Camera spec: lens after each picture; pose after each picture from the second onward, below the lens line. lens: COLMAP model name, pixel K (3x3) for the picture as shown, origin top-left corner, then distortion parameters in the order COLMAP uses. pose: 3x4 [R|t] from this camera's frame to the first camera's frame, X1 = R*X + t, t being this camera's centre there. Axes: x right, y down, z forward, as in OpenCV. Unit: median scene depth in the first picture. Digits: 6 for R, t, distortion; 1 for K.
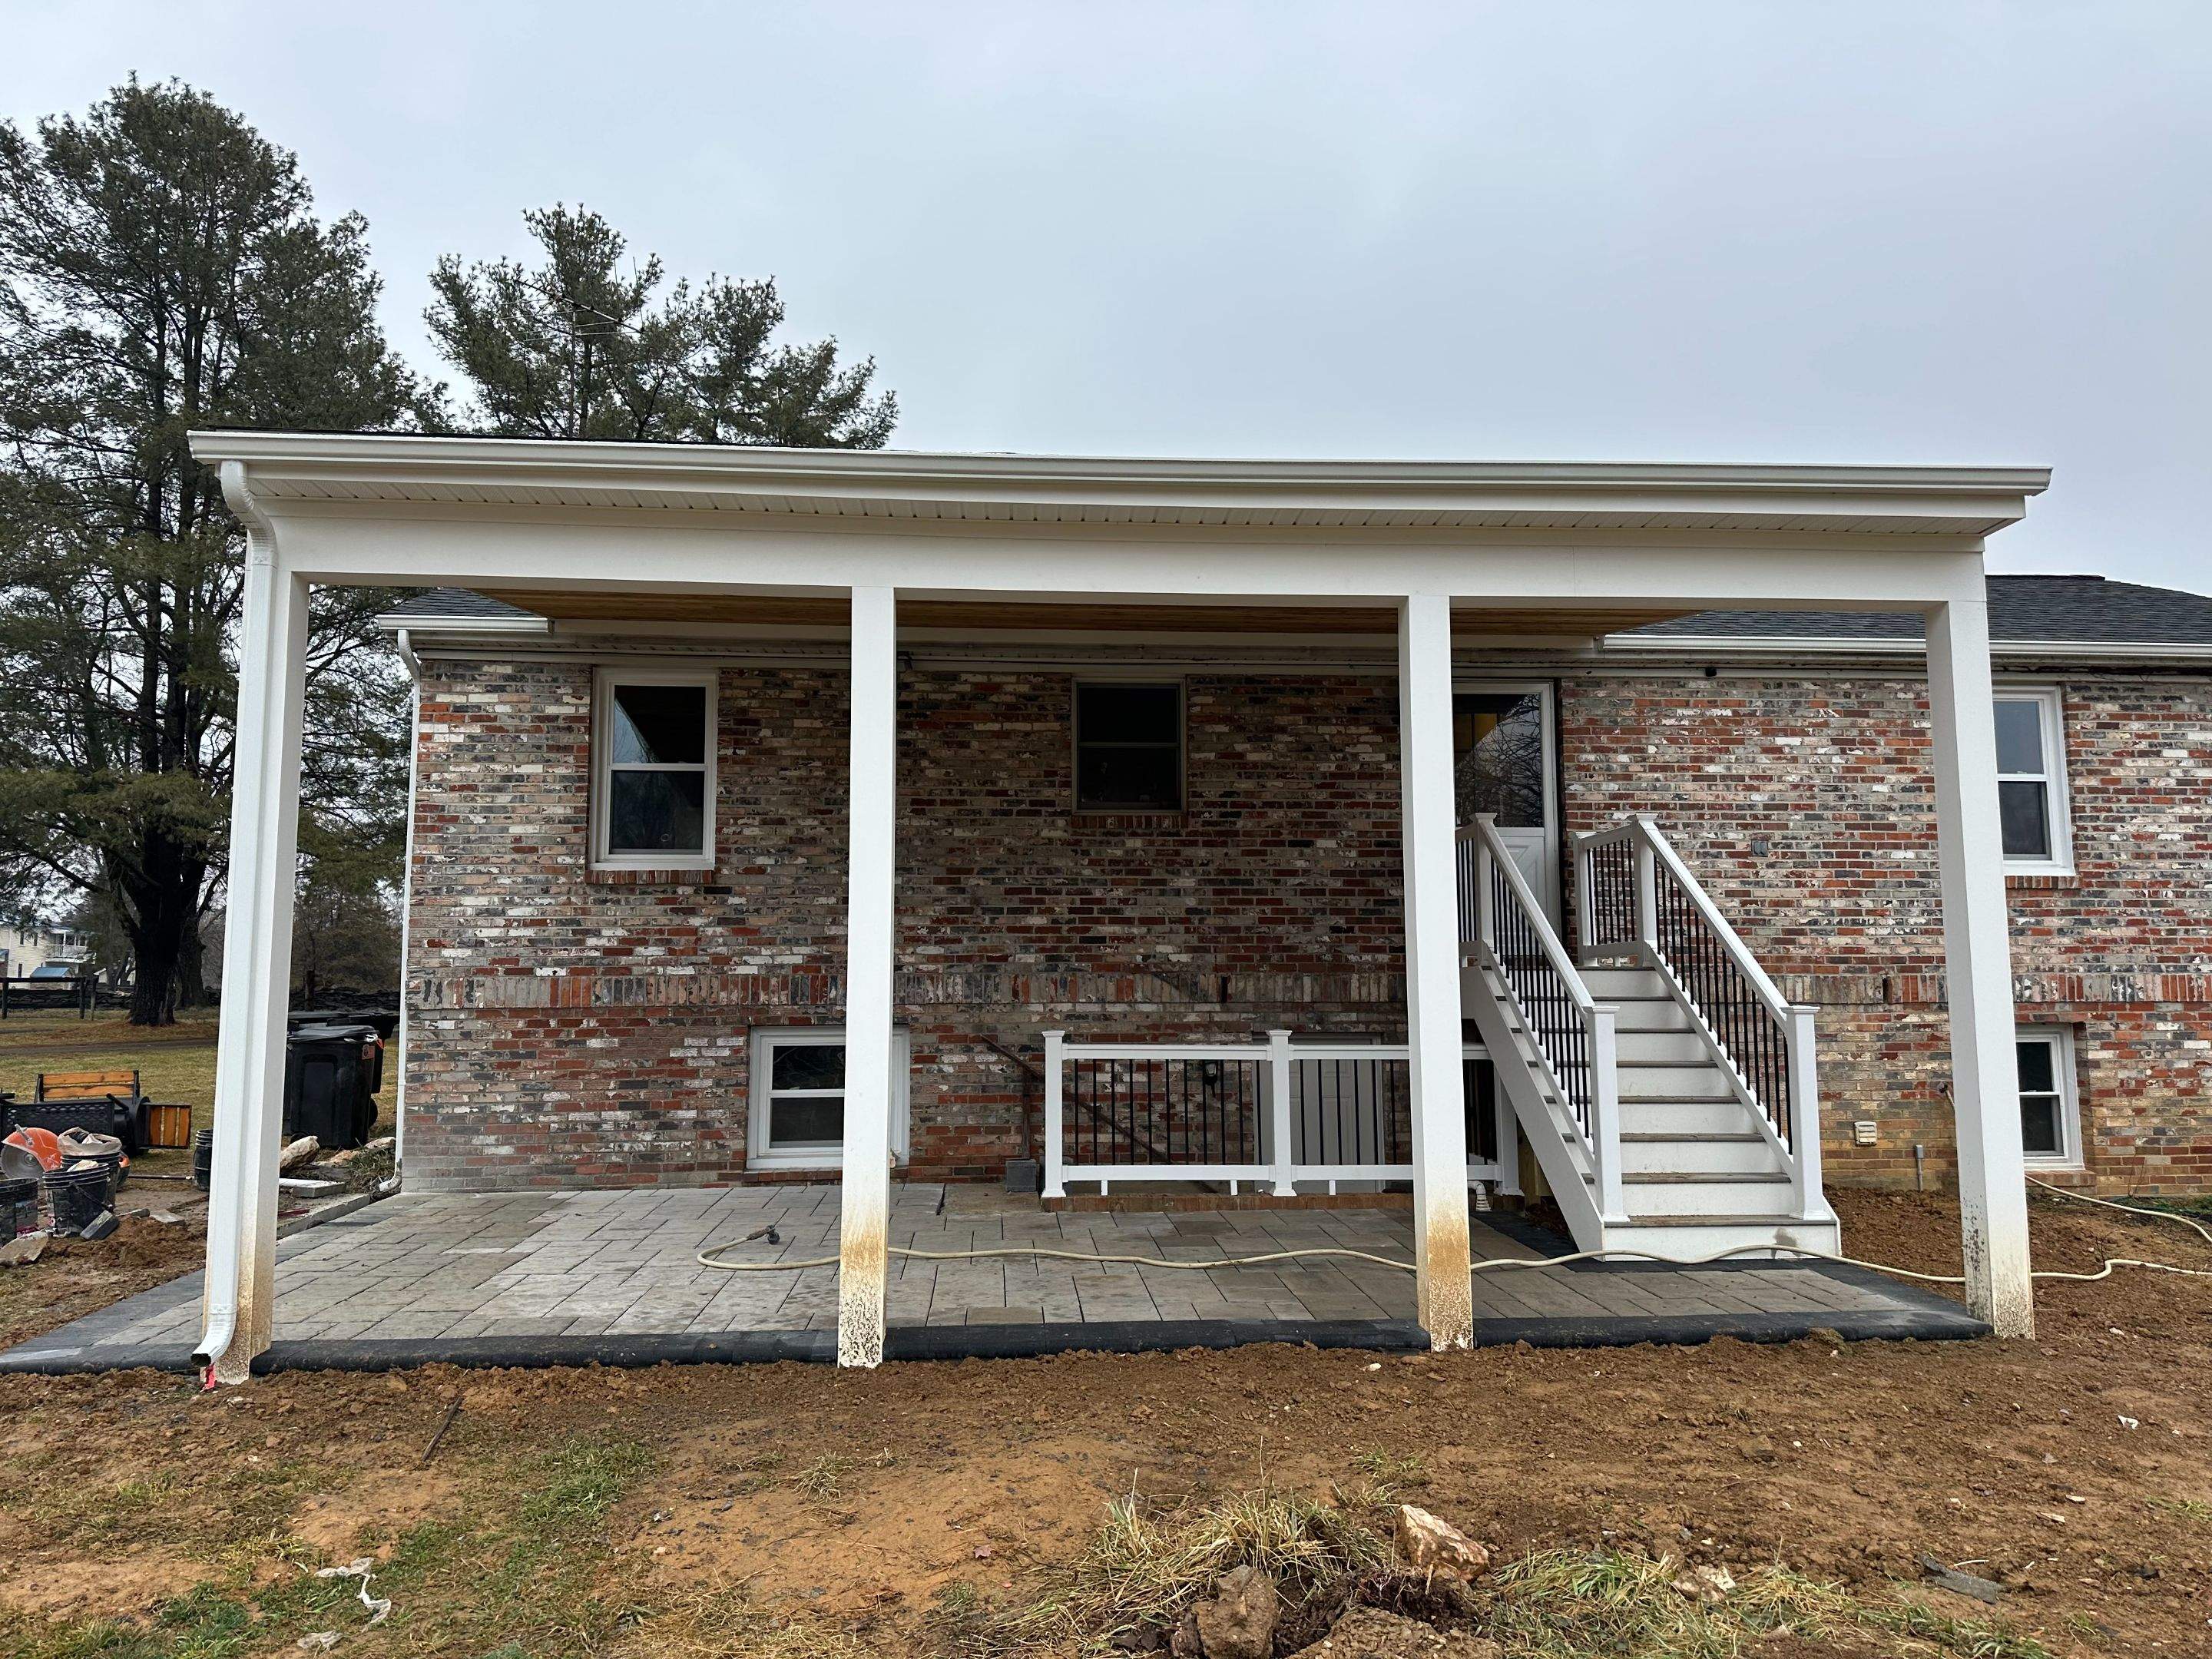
lens RADIAL K [[1559.5, 0, 1113.2], [0, 1559.5, 843.8], [0, 0, 1]] dist [0.089933, -0.111012]
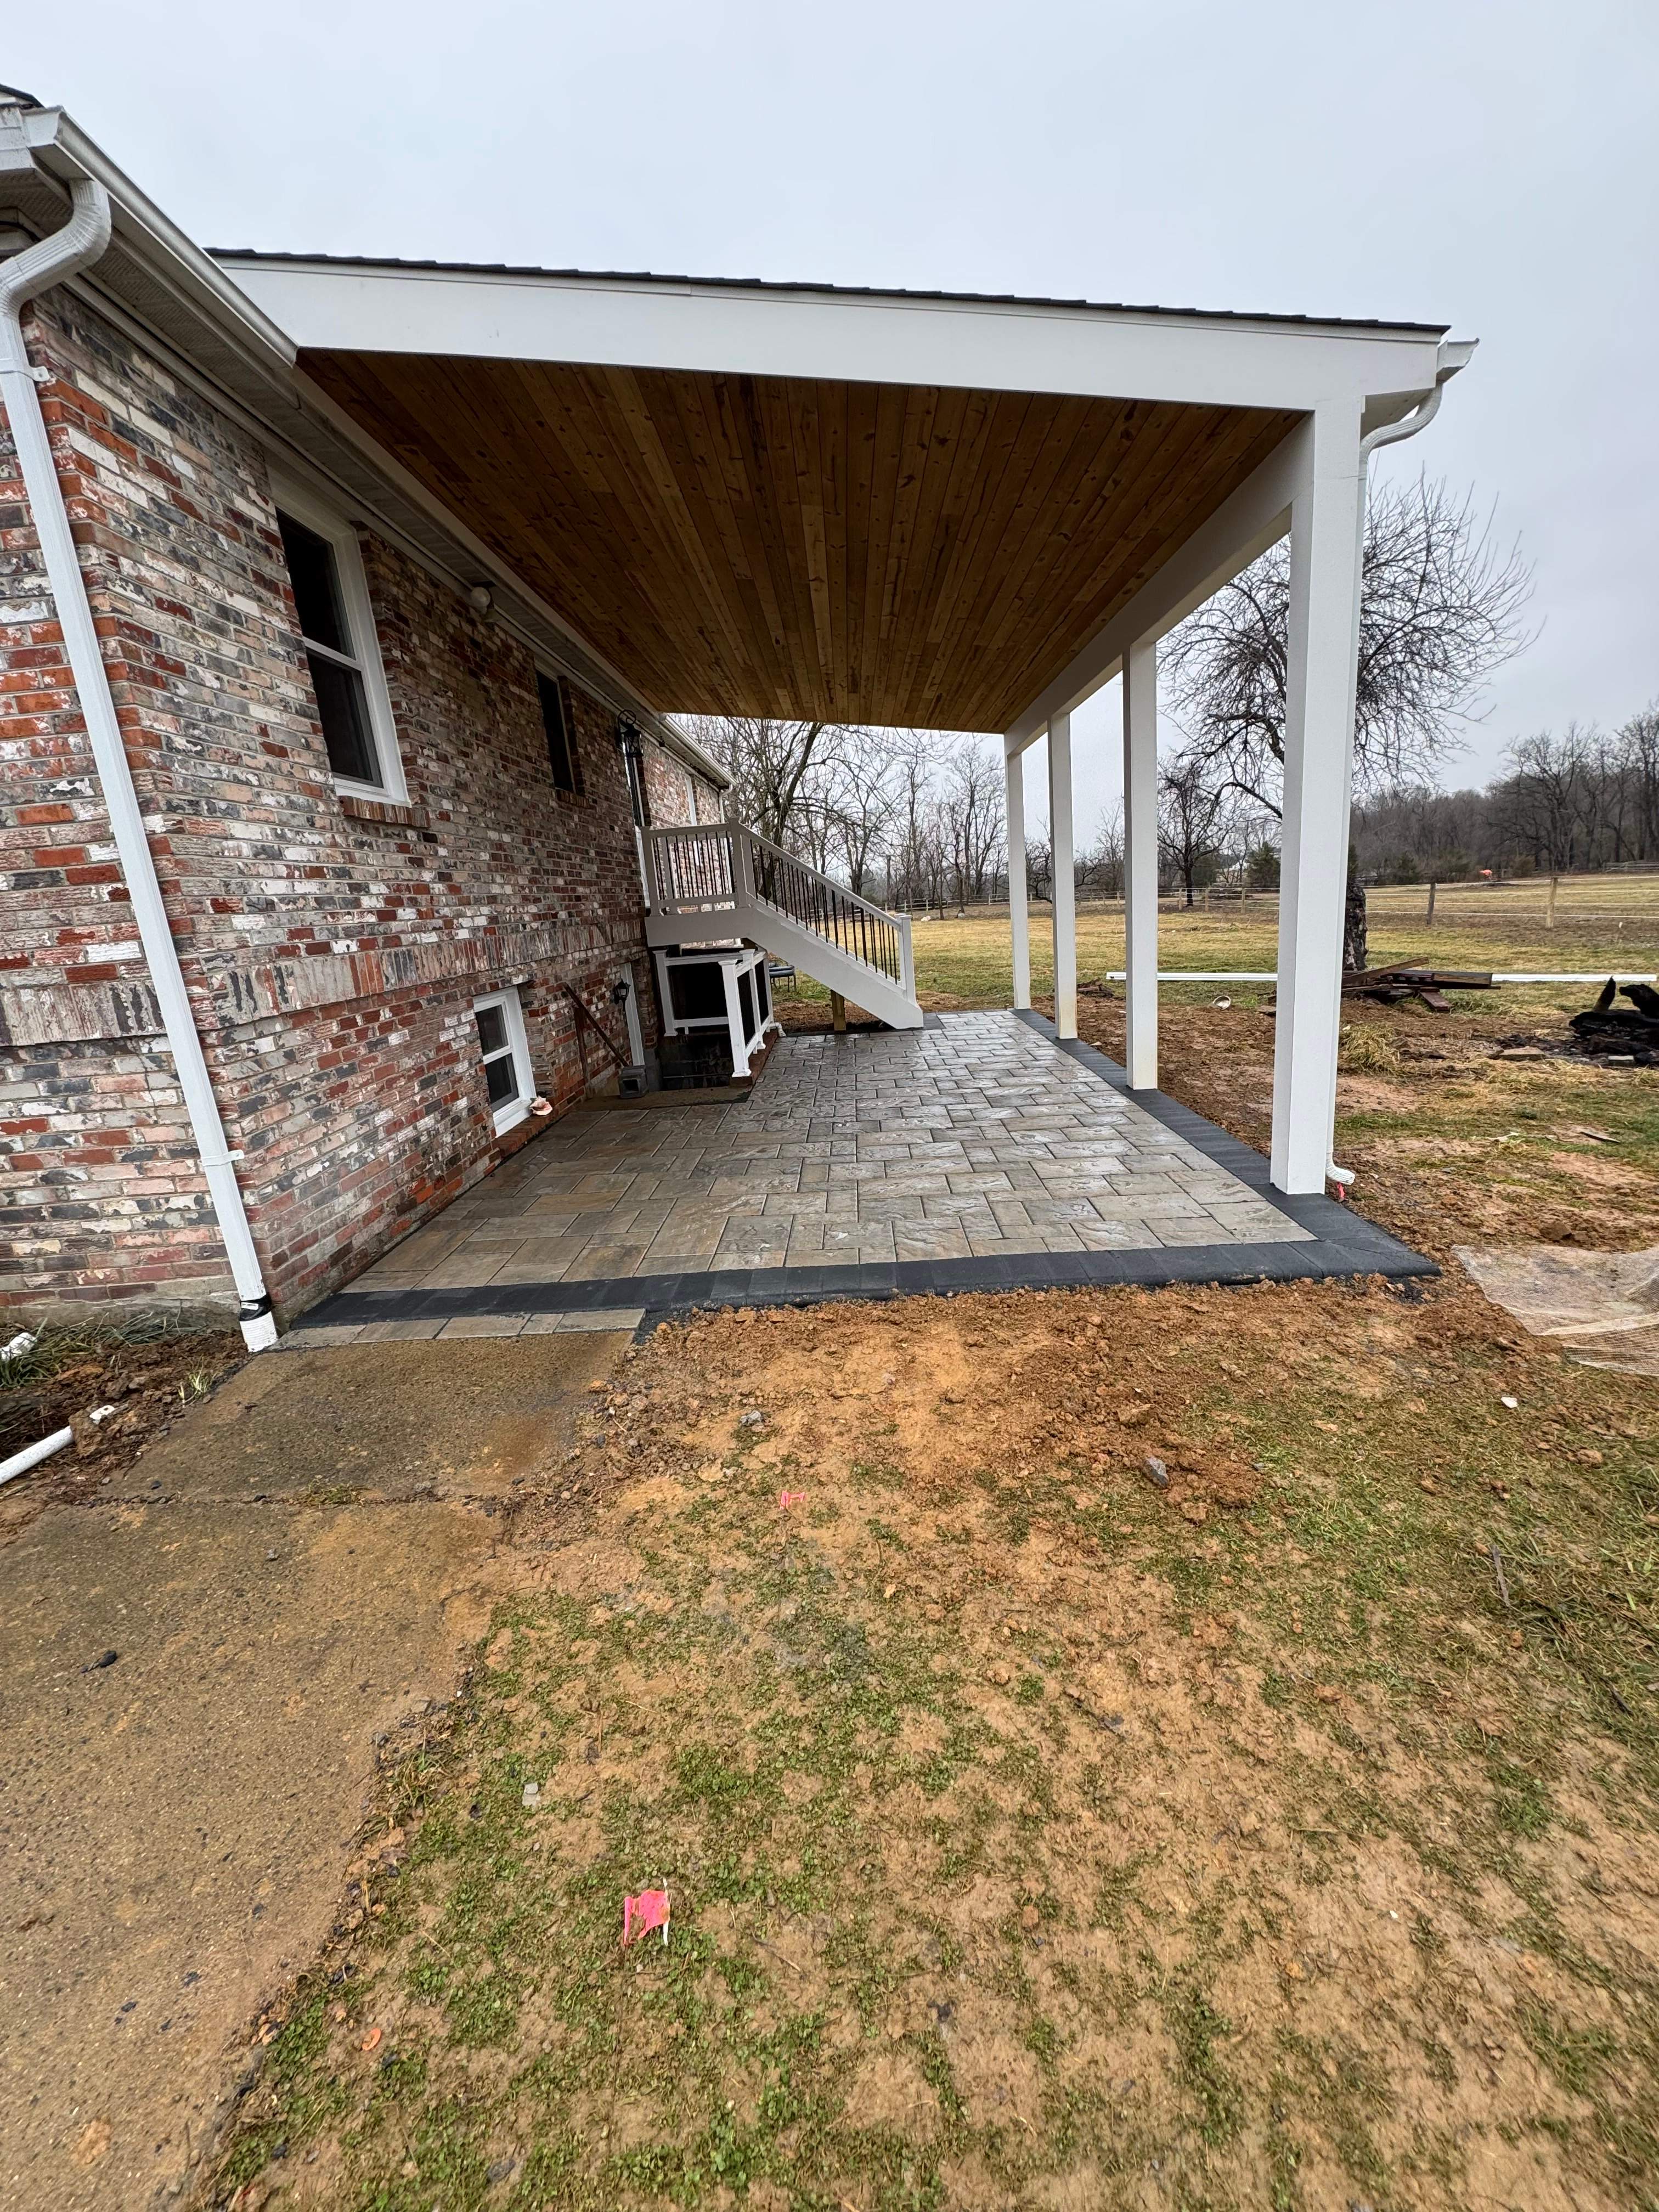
lens RADIAL K [[879.2, 0, 835.7], [0, 879.2, 1113.9], [0, 0, 1]] dist [-0.000981, 0.001063]
pose [[0.100815, -0.243232, 0.964715, -0.705298], [-0.014953, 0.969175, 0.245919, 0.053045], [-0.994793, -0.039218, 0.094070, 0.729130]]
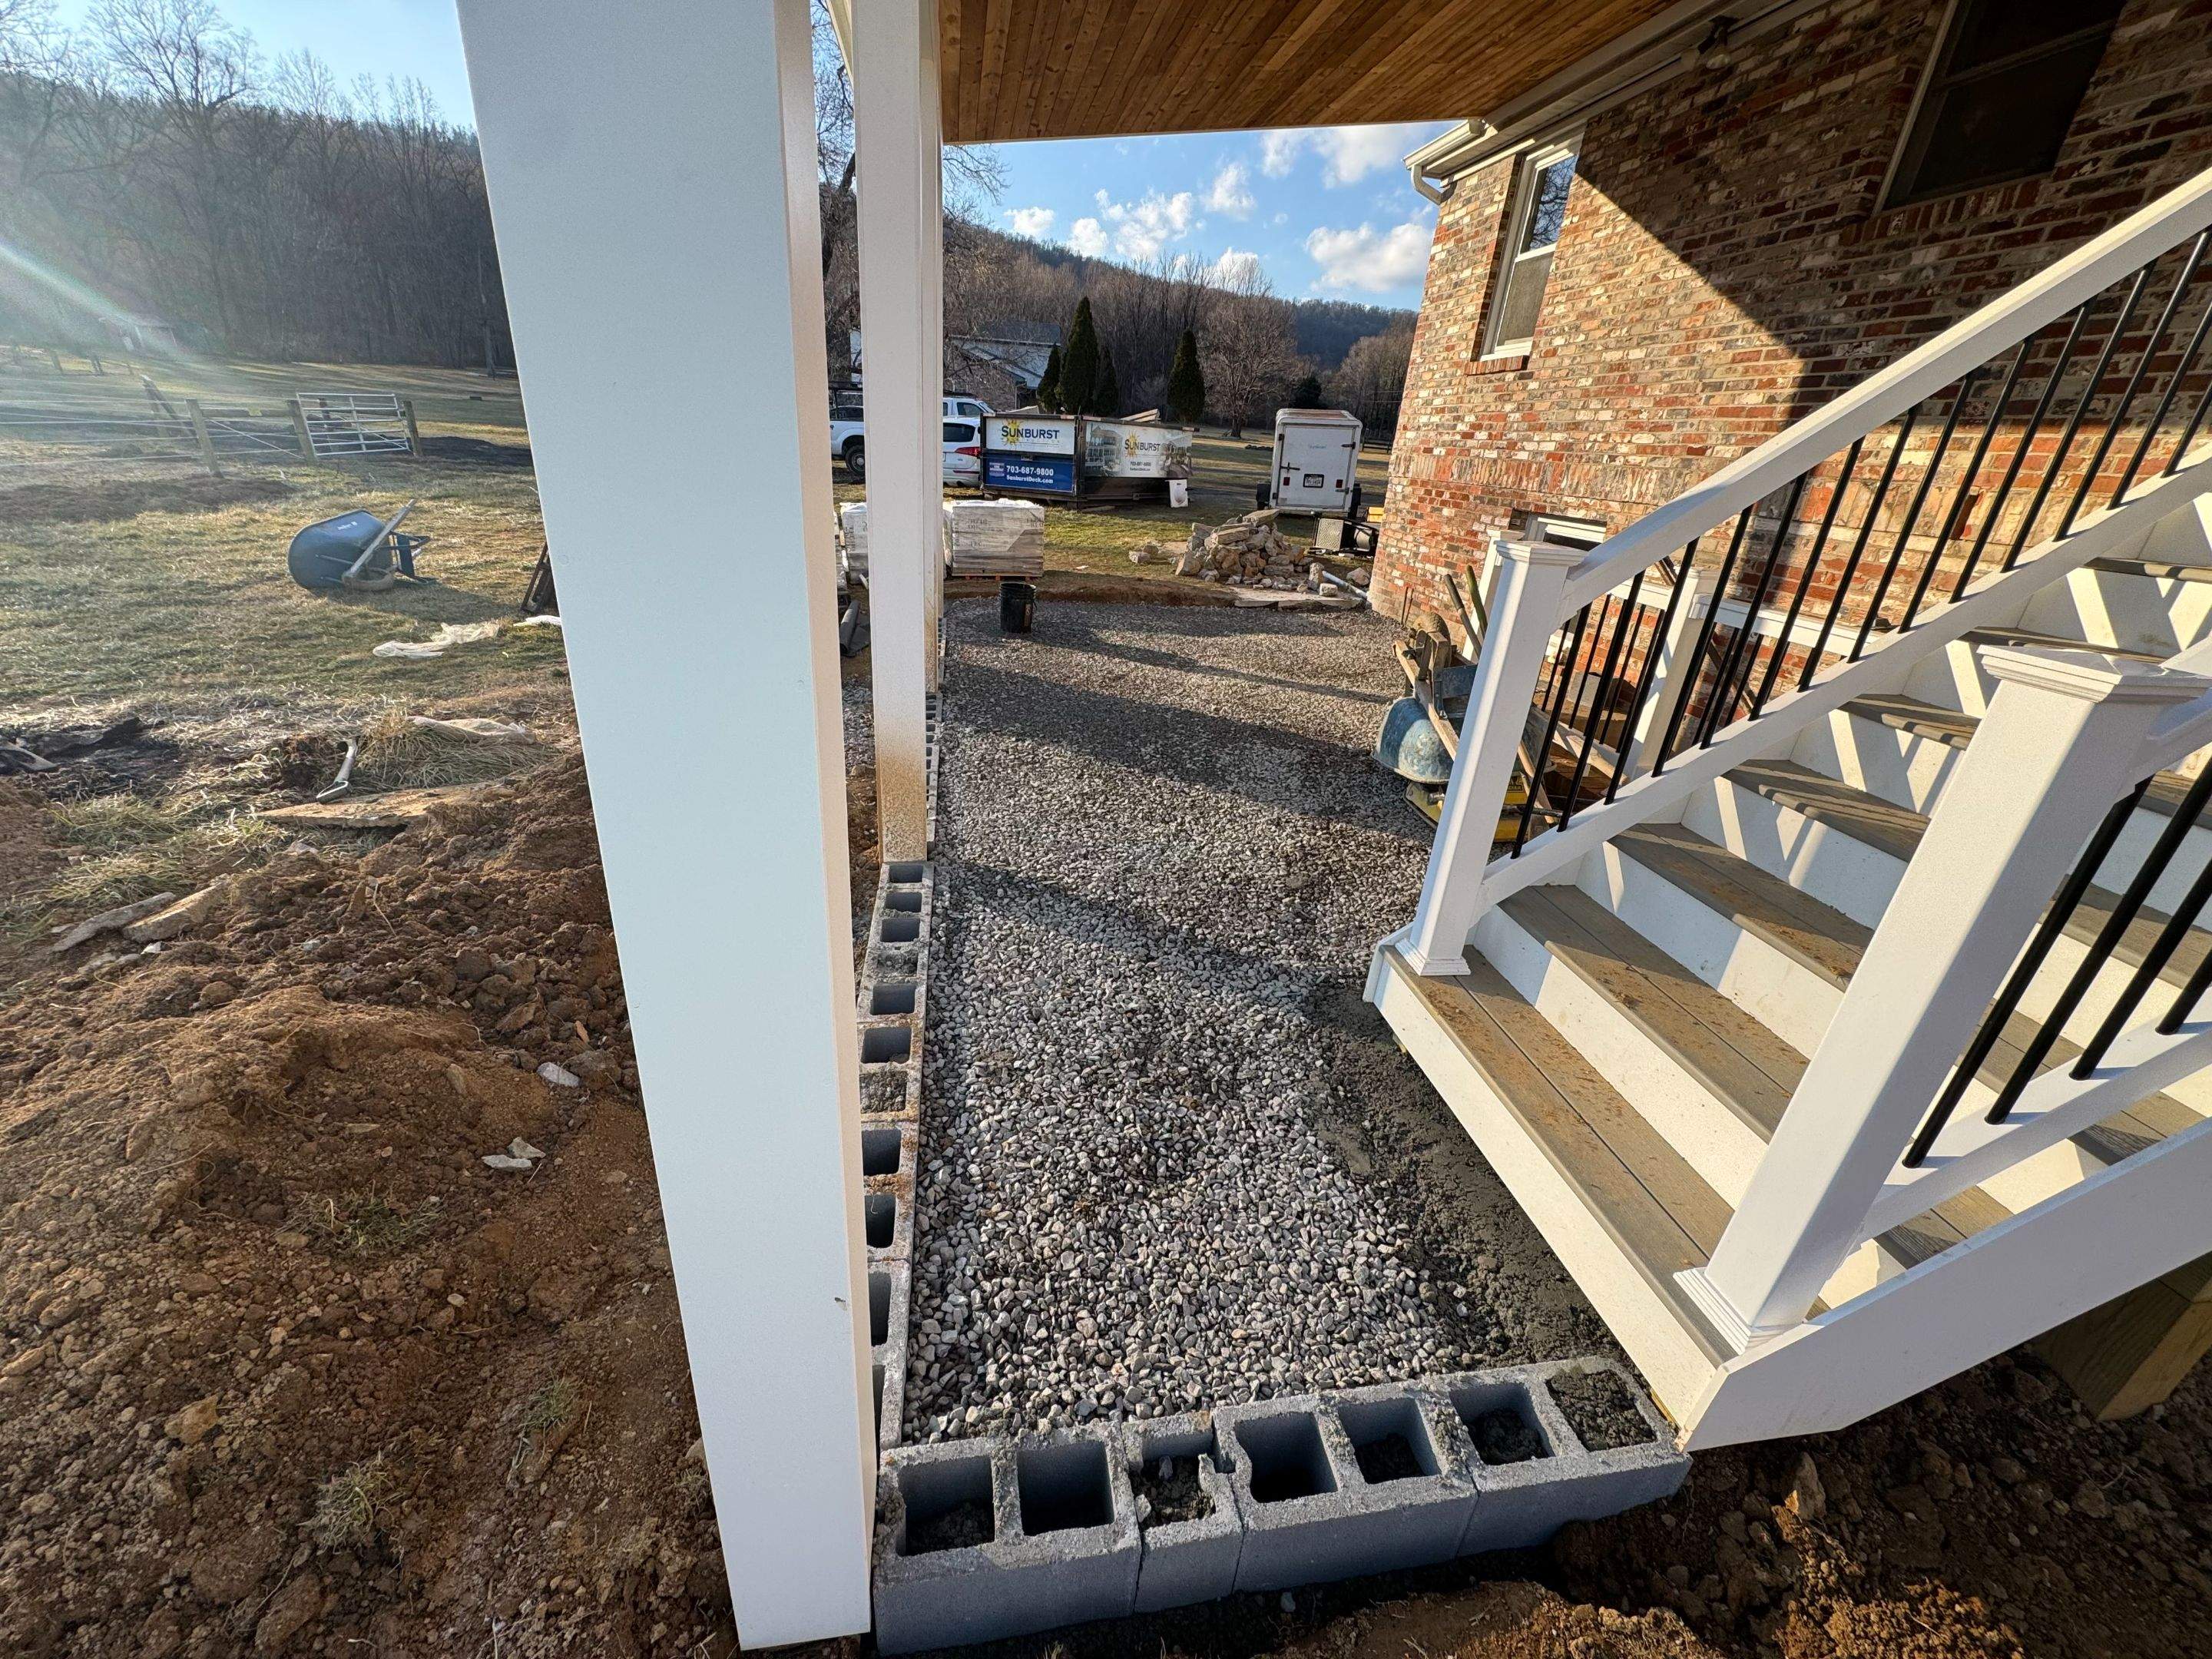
lens RADIAL K [[867.8, 0, 1118.7], [0, 867.8, 832.2], [0, 0, 1]] dist [-0.000641, -0.000502]
pose [[0.081887, 0.419974, -0.903835, 0.402627], [0.025325, 0.905711, 0.423140, 0.054206], [0.996320, -0.057539, 0.063530, 0.651090]]
